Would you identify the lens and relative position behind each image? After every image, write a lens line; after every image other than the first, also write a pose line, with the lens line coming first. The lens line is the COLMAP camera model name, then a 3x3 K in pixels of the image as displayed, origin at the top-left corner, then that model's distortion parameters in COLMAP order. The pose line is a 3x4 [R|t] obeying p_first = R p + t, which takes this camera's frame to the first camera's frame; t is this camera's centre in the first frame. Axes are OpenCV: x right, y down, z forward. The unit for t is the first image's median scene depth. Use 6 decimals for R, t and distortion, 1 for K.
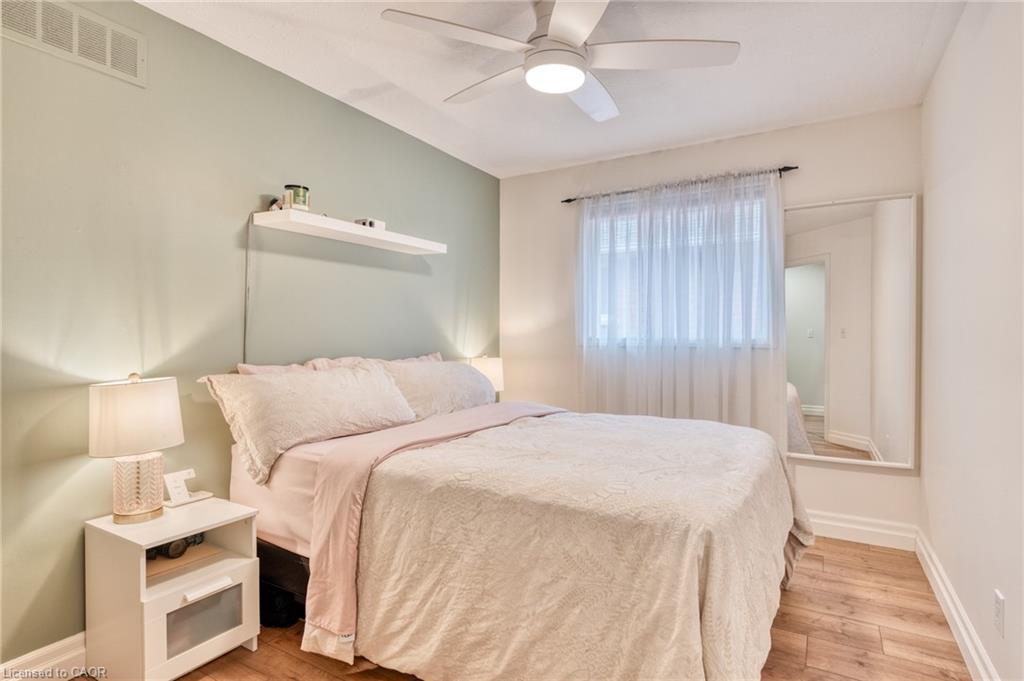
lens RADIAL K [[528.7, 0, 514.8], [0, 528.7, 337.7], [0, 0, 1]] dist [0.002712, 0.000528]
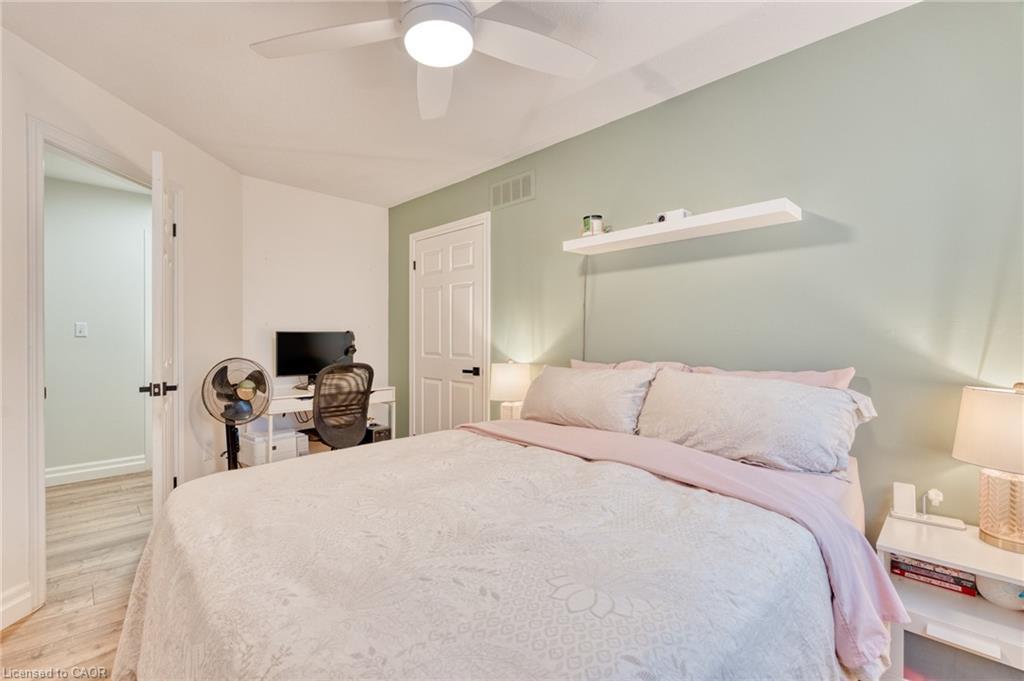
lens RADIAL K [[470.1, 0, 516.5], [0, 470.1, 342.0], [0, 0, 1]] dist [-0.003375, 0.000200]
pose [[-0.263888, 0.007095, -0.964527, 0.605737], [0.000655, 0.999974, 0.007176, -0.005716], [0.964553, 0.001262, -0.263886, 1.002242]]
